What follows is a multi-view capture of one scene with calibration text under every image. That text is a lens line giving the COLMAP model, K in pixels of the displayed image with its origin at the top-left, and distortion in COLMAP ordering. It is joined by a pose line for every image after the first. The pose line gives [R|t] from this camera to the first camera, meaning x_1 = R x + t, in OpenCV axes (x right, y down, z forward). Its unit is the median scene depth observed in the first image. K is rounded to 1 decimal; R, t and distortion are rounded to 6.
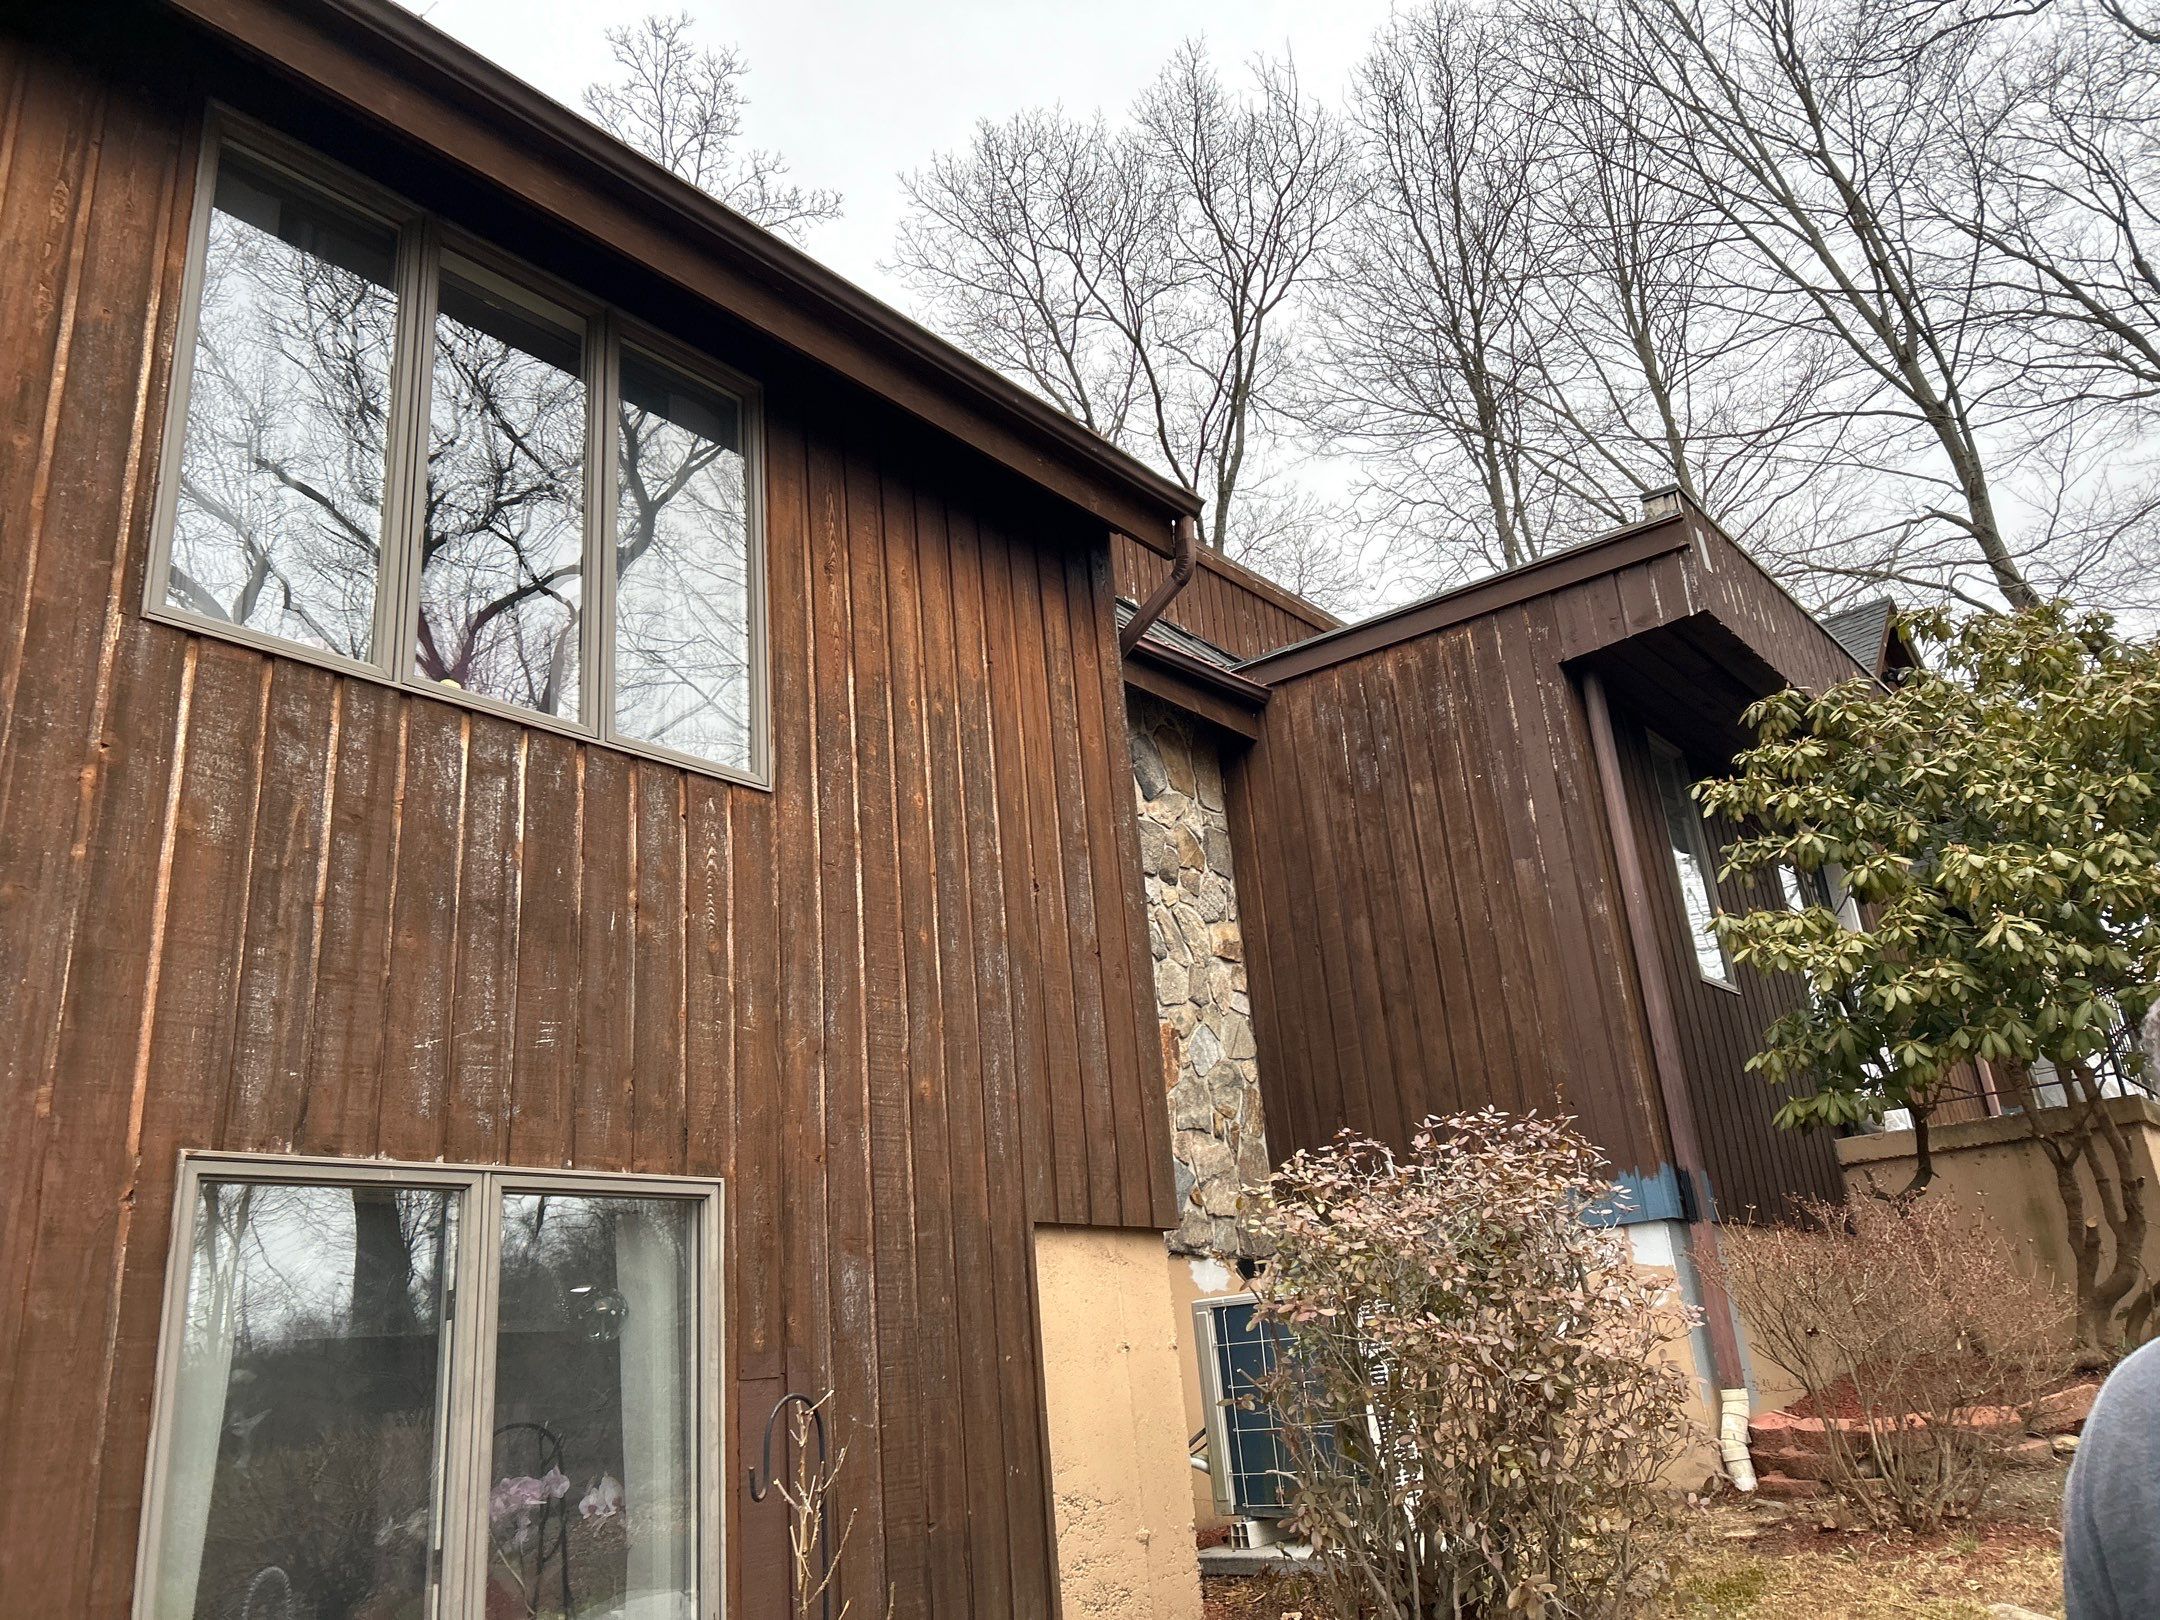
lens RADIAL K [[1641.8, 0, 1086.9], [0, 1641.8, 815.9], [0, 0, 1]] dist [0.095115, -0.145966]
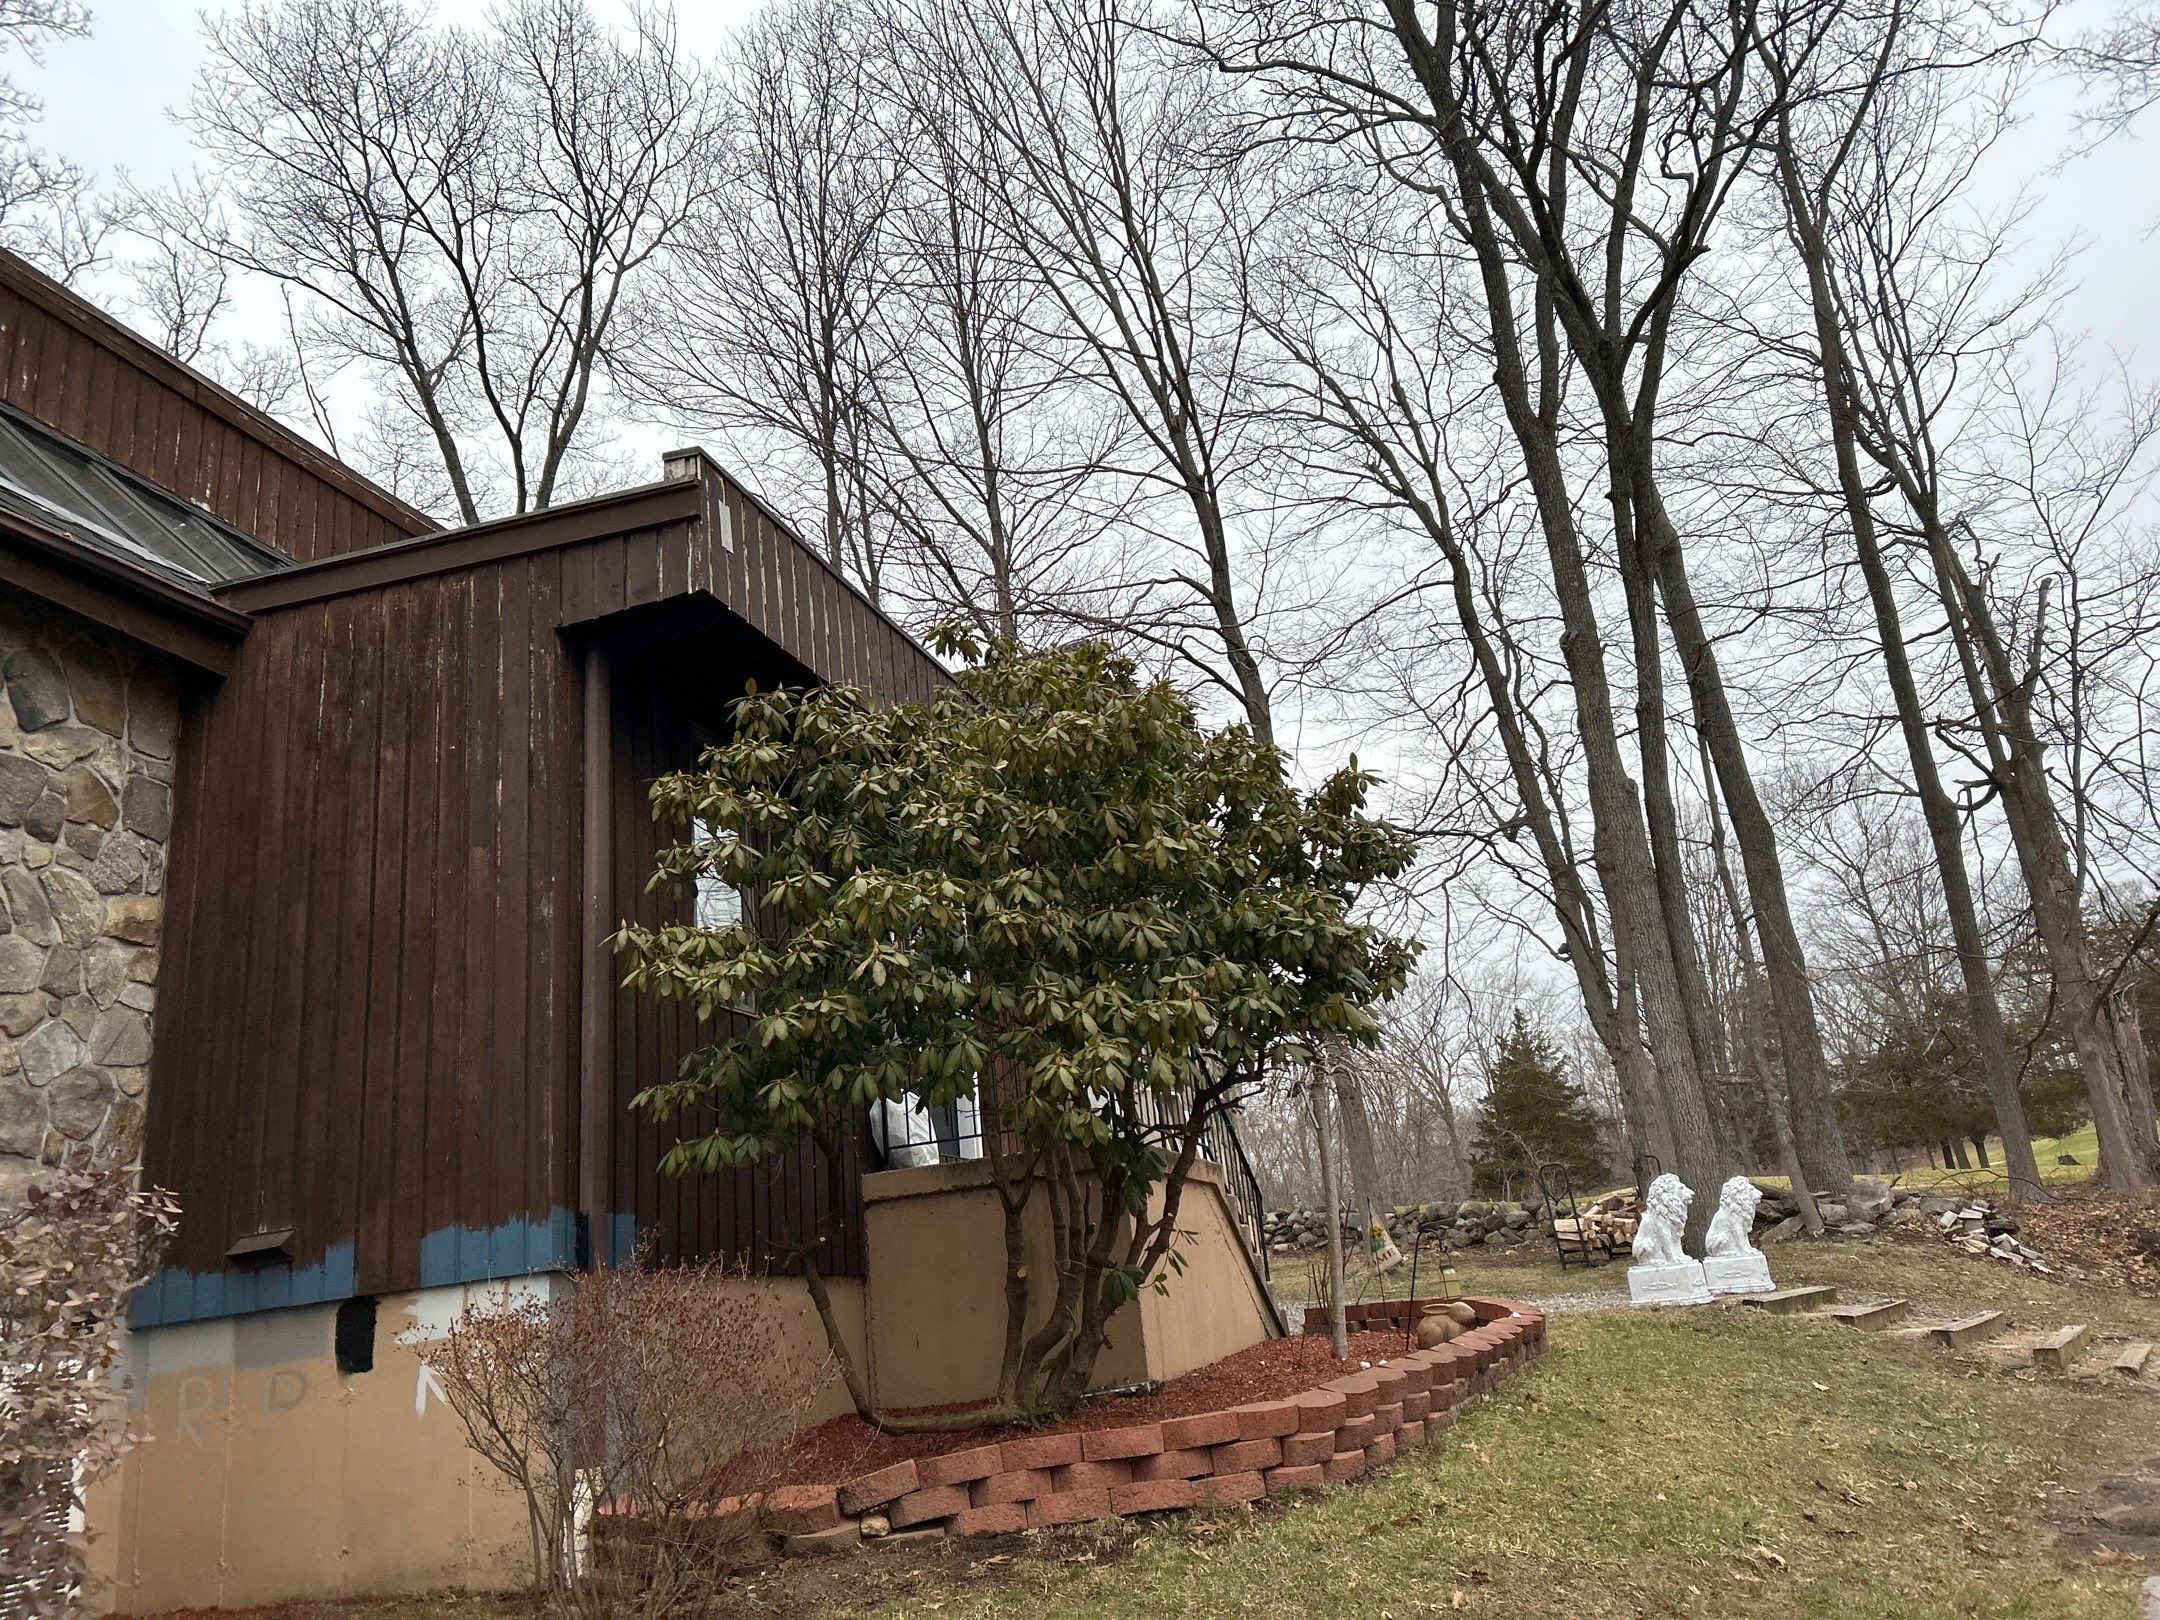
lens RADIAL K [[1645.1, 0, 1168.1], [0, 1645.1, 808.0], [0, 0, 1]] dist [-0.000763, -0.008971]
pose [[0.922562, 0.105685, 0.371093, 0.251826], [-0.100565, 0.994377, -0.033182, -0.001764], [-0.372513, -0.006706, 0.928003, 0.070383]]
